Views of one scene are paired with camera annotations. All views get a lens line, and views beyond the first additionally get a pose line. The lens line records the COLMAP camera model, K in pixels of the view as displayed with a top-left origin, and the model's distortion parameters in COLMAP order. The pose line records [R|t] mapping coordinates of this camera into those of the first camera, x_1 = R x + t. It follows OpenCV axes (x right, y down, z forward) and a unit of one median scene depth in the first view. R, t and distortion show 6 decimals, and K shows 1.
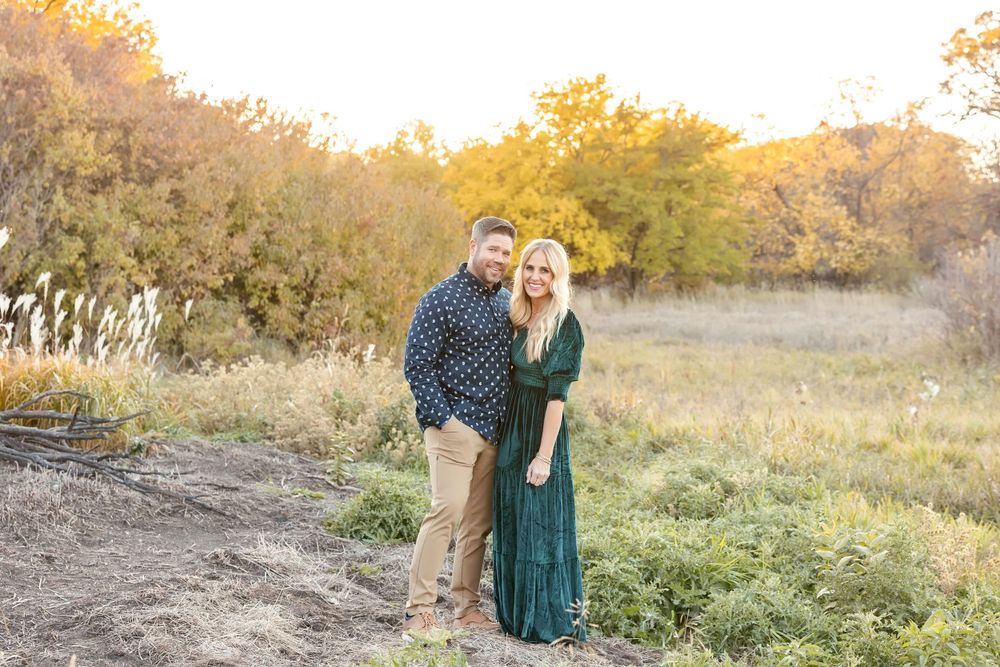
lens RADIAL K [[1783.3, 0, 521.5], [0, 1783.3, 232.1], [0, 0, 1]] dist [0.005443, 0.000000]
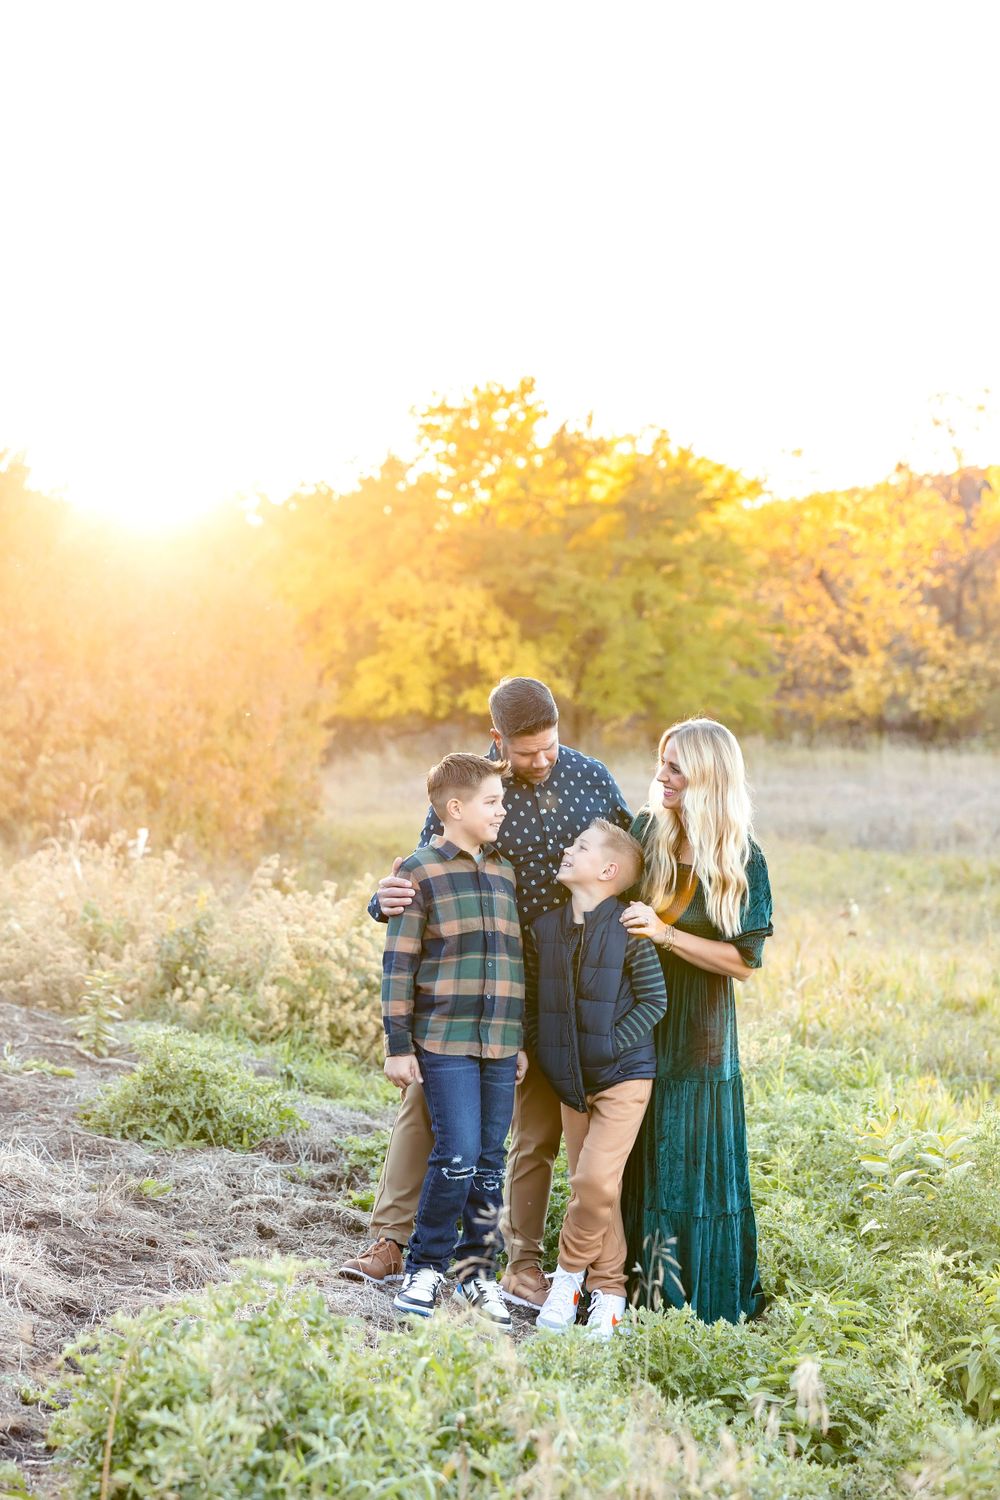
lens RADIAL K [[3399.8, 0, 466.6], [0, 3399.8, 674.8], [0, 0, 1]] dist [0.004033, 0.000000]
pose [[0.999382, 0.014488, 0.032042, -0.011498], [-0.014992, 0.999767, 0.015552, -0.008087], [-0.031809, -0.016023, 0.999366, -0.139329]]
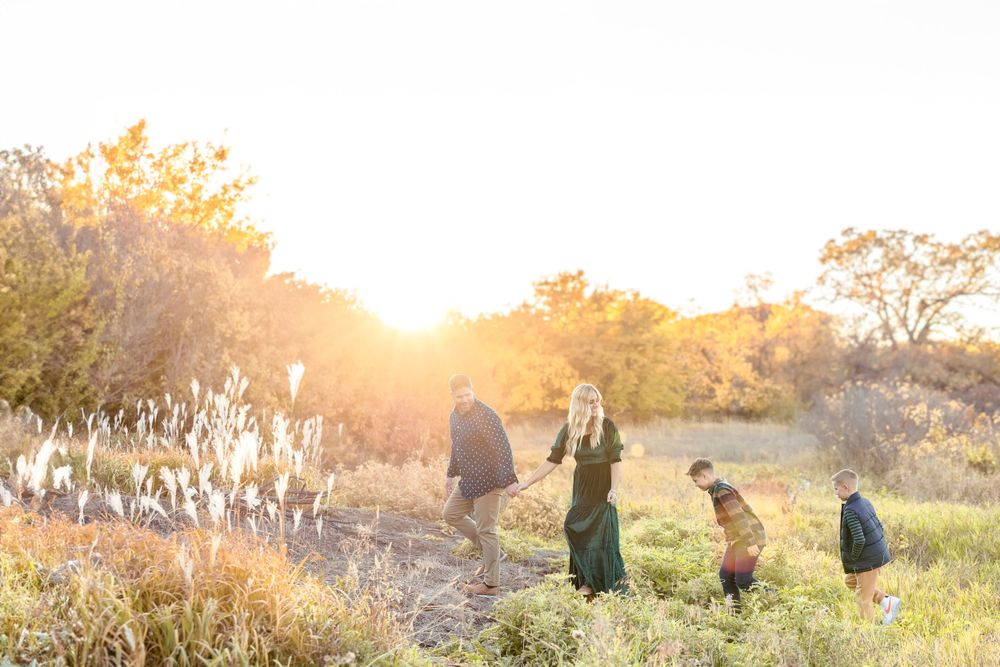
lens RADIAL K [[2239.5, 0, 497.8], [0, 2239.5, 341.0], [0, 0, 1]] dist [0.043388, 0.000000]
pose [[0.997591, 0.007570, 0.068960, -0.161083], [-0.006883, 0.999924, -0.010192, -0.014149], [-0.069032, 0.009693, 0.997567, -0.866662]]
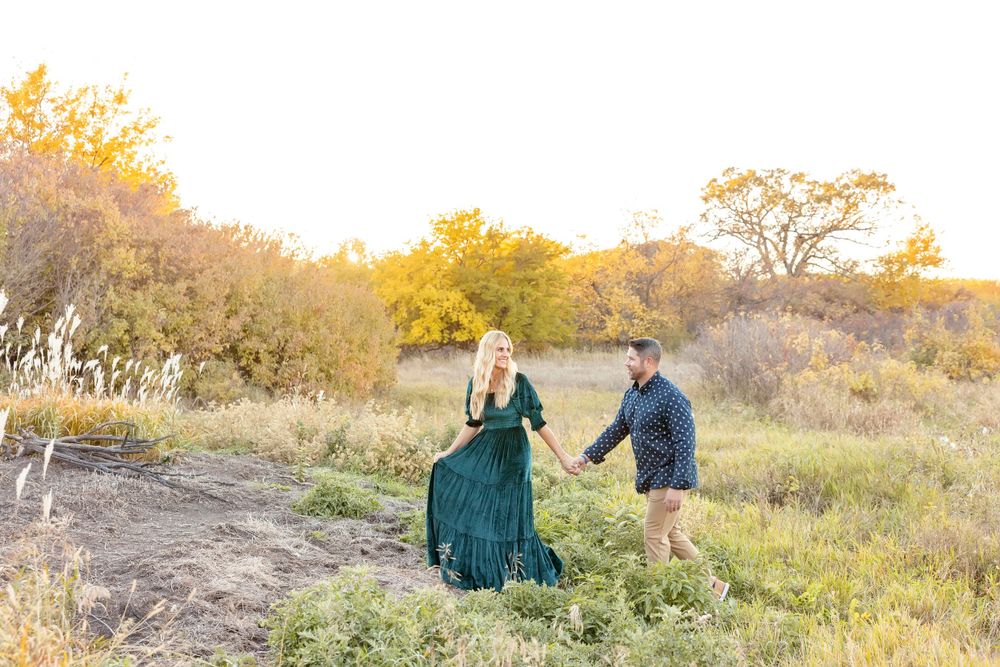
lens RADIAL K [[1283.7, 0, 521.5], [0, 1283.7, 307.3], [0, 0, 1]] dist [-0.004832, 0.000000]
pose [[0.997832, -0.003738, 0.065710, 0.012019], [0.003775, 0.999993, -0.000429, -0.005447], [-0.065708, 0.000676, 0.997839, -0.089184]]
